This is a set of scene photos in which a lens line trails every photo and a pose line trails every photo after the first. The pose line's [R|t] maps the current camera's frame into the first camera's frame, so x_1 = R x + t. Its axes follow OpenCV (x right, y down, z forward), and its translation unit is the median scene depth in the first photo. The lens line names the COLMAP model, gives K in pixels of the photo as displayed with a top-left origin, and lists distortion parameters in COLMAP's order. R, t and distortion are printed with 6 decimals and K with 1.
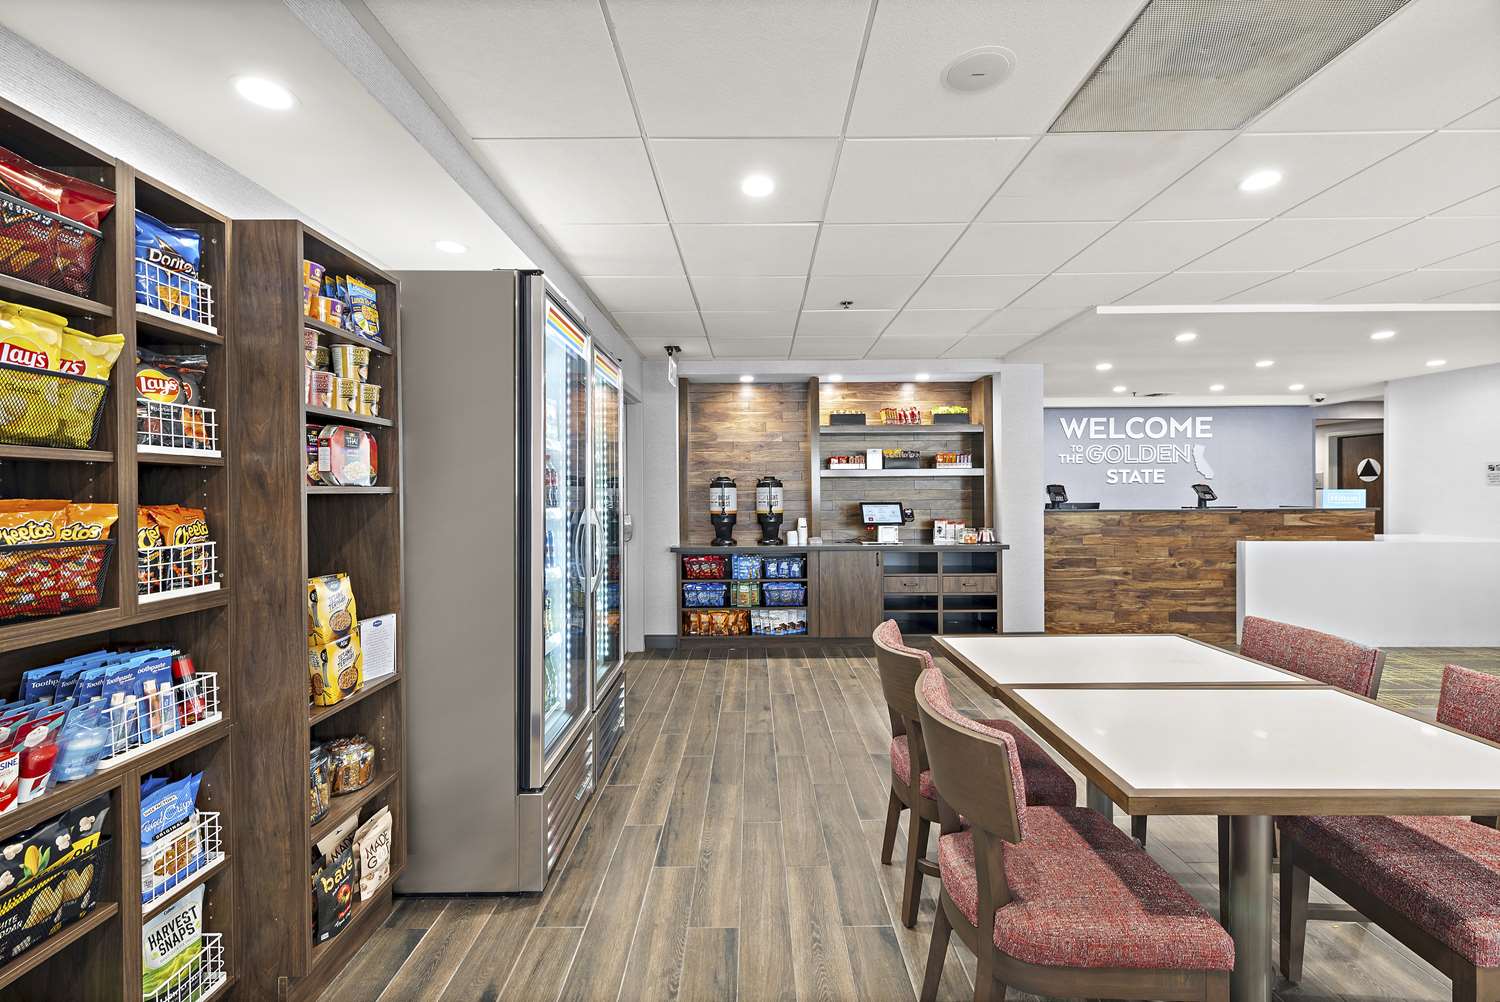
lens RADIAL K [[621.3, 0, 738.4], [0, 621.3, 500.2], [0, 0, 1]] dist [0.002217, -0.001287]
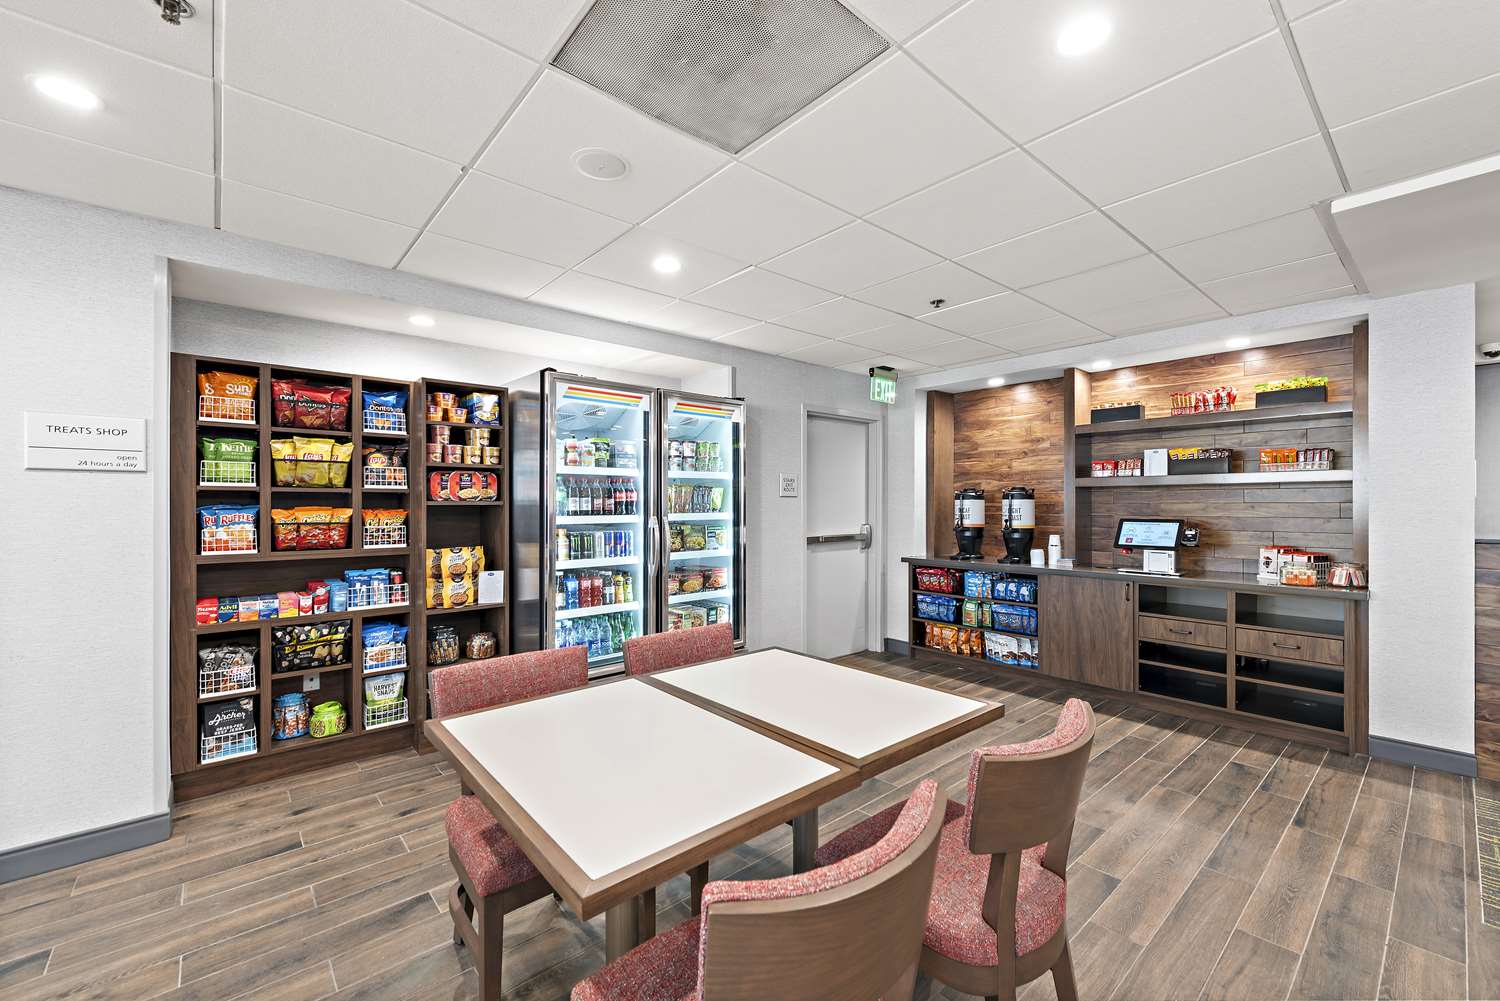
lens RADIAL K [[603.3, 0, 752.0], [0, 603.3, 505.8], [0, 0, 1]] dist [0.007338, -0.003271]
pose [[0.662744, 0.009750, -0.748783, 0.466126], [-0.013557, 0.999908, 0.001020, -0.007342], [0.748724, 0.009476, 0.662814, 0.136789]]
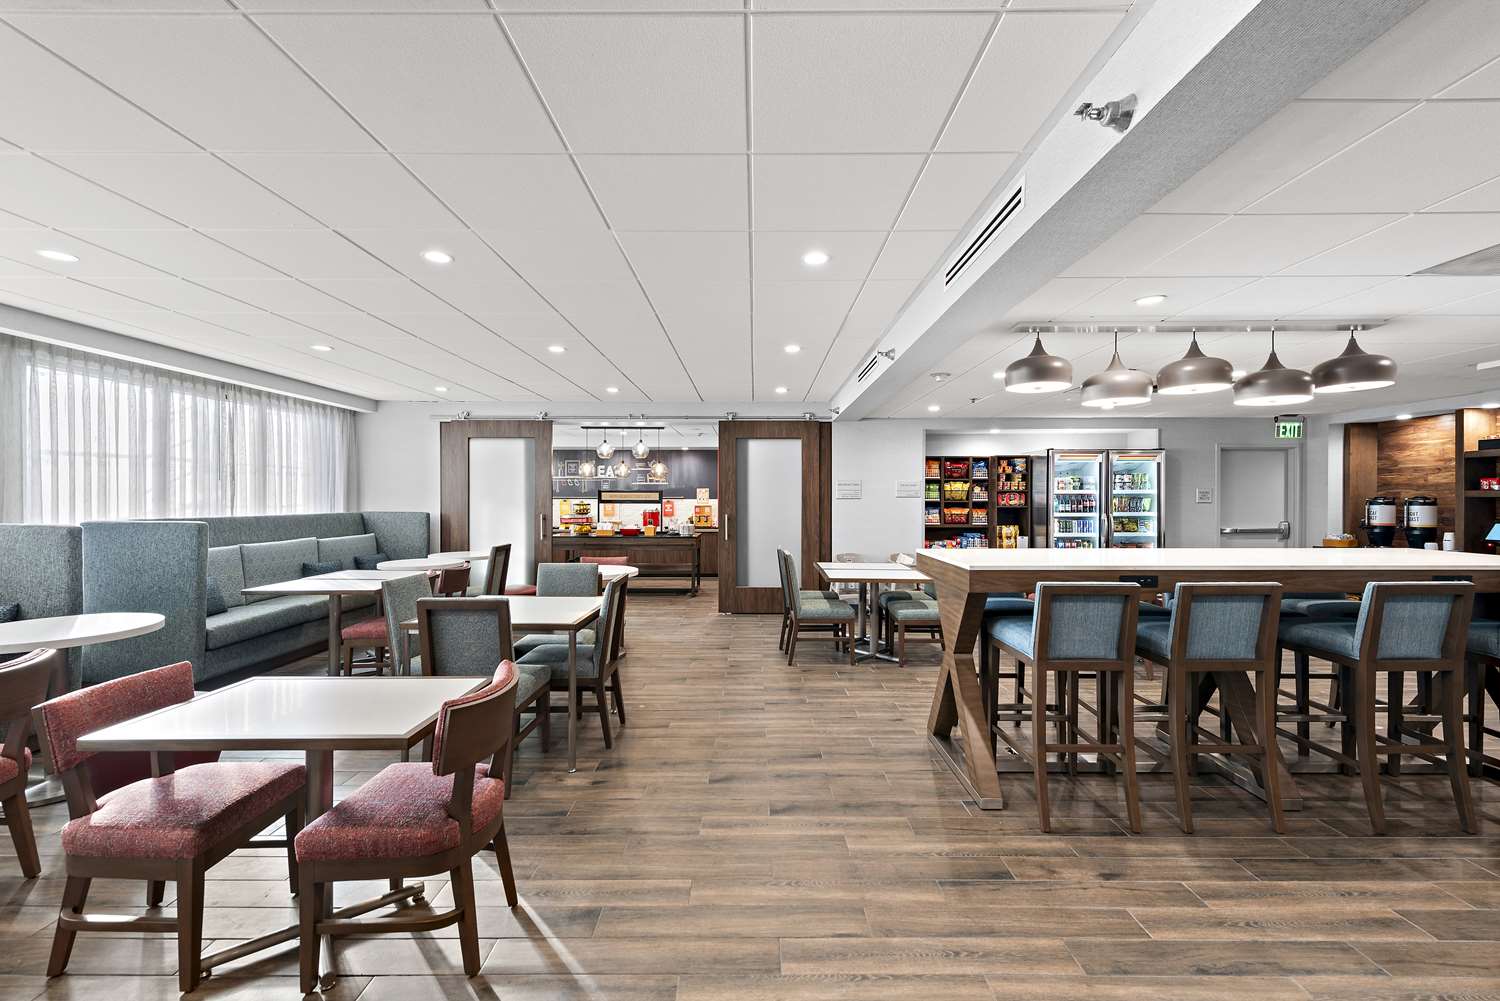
lens RADIAL K [[603.3, 0, 748.5], [0, 603.3, 504.3], [0, 0, 1]] dist [0.007338, -0.003271]
pose [[-0.013639, 0.017693, -0.999750, 1.286371], [-0.011246, 0.999777, 0.017847, -0.030219], [0.999844, 0.011486, -0.013437, -0.296265]]
